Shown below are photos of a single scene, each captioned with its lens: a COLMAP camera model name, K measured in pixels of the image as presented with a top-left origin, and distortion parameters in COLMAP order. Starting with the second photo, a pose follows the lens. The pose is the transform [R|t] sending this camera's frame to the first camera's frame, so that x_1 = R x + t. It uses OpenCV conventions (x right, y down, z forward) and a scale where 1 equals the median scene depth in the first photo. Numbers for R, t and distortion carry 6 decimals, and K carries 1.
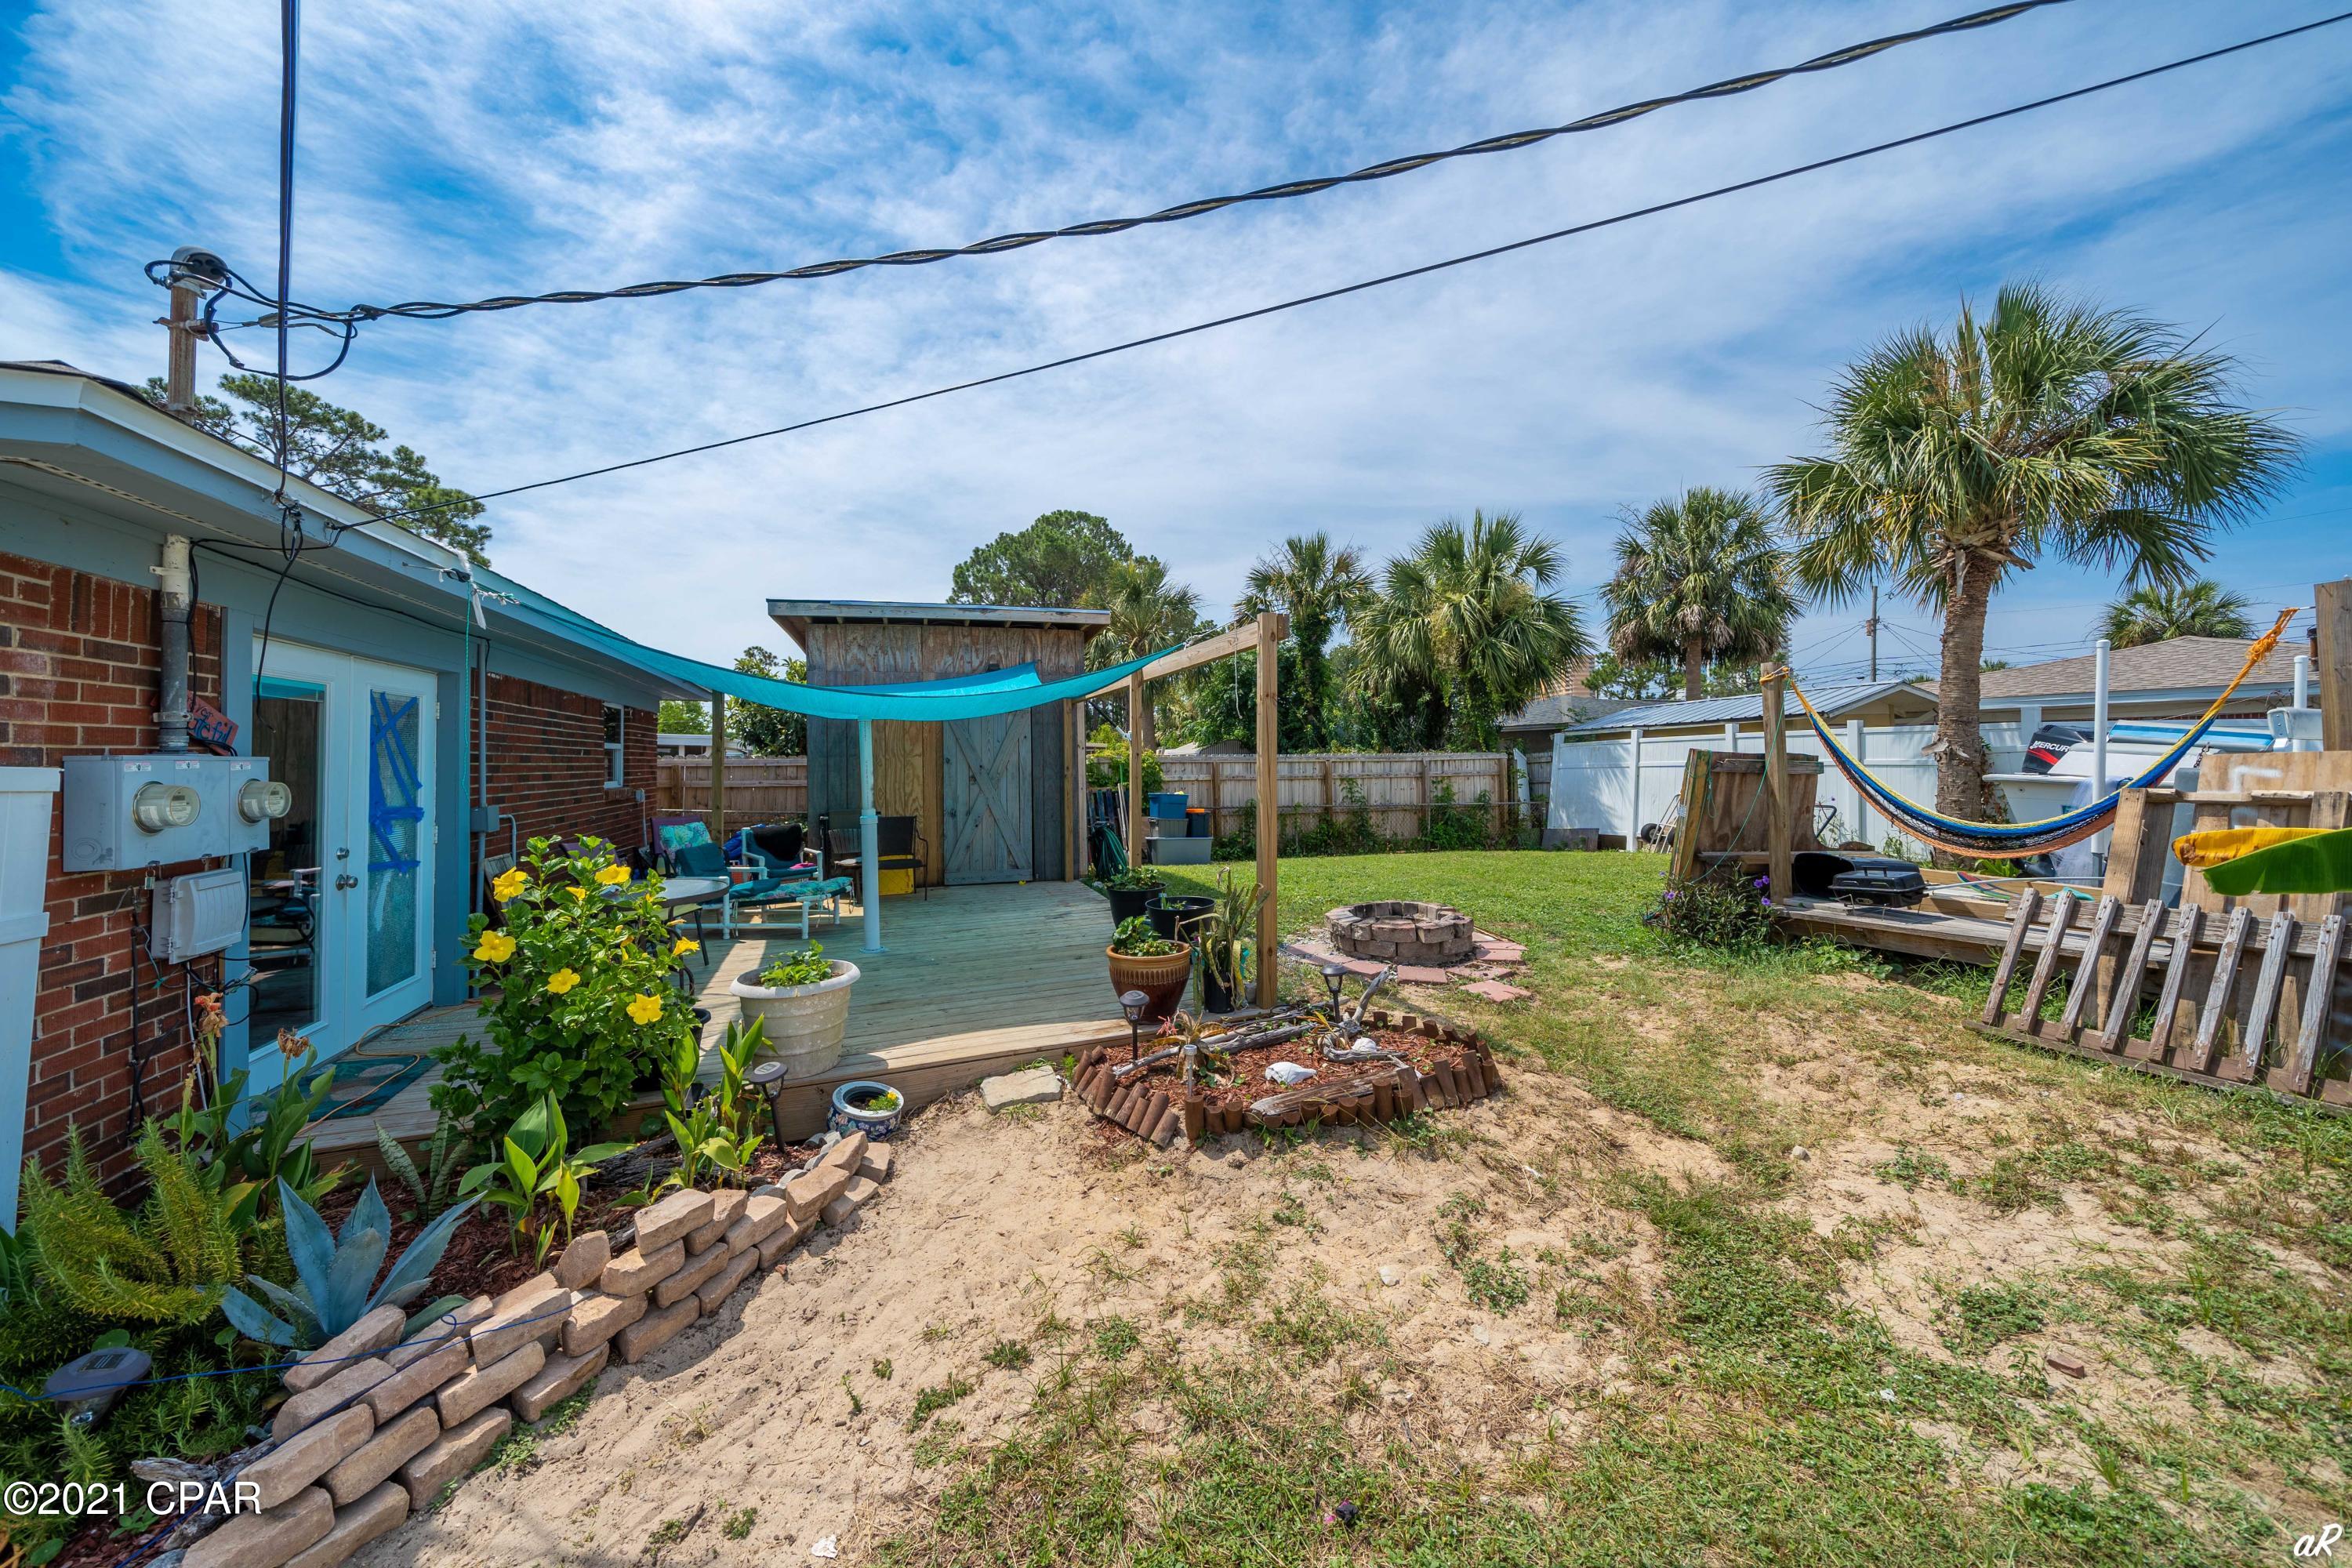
lens RADIAL K [[797.1, 0, 1172.8], [0, 797.1, 738.2], [0, 0, 1]] dist [-0.005174, -0.000099]
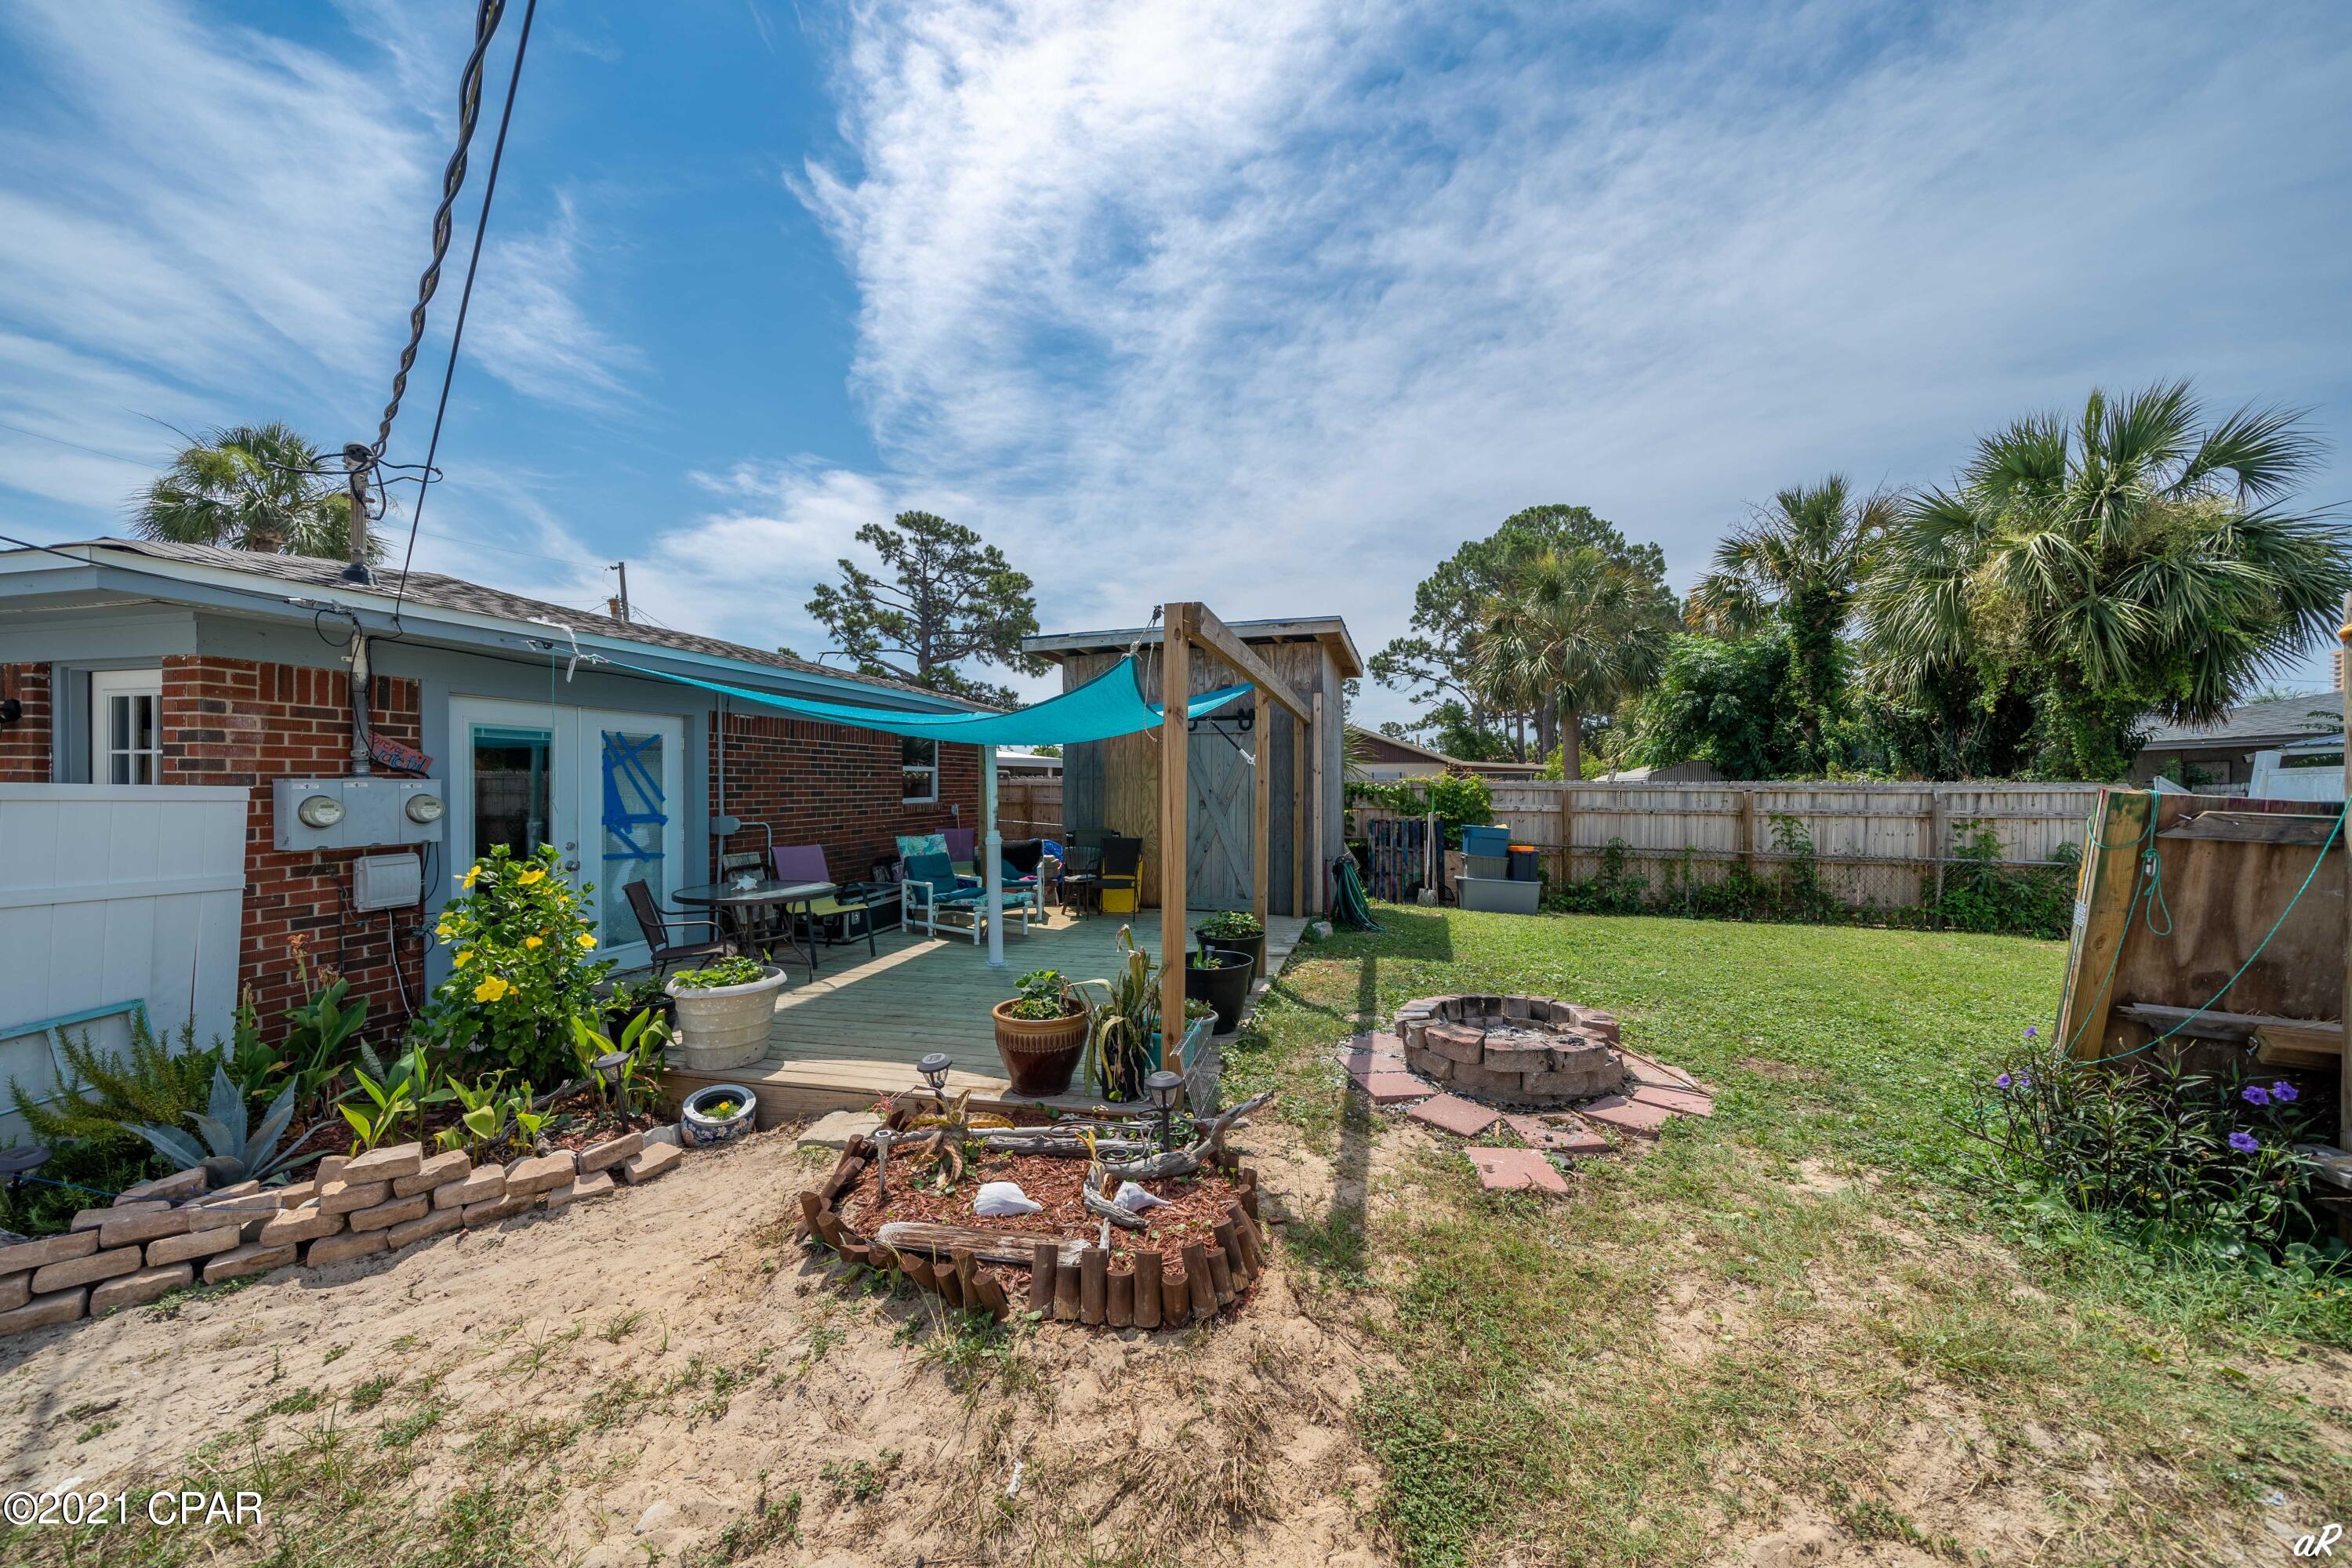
lens RADIAL K [[791.9, 0, 1176.0], [0, 791.9, 784.0], [0, 0, 1]] dist [-0.000596, -0.001522]
pose [[0.832576, 0.015450, -0.553695, 0.450469], [0.002262, 0.999508, 0.031291, -0.005741], [0.553906, -0.027305, 0.832131, 0.292401]]
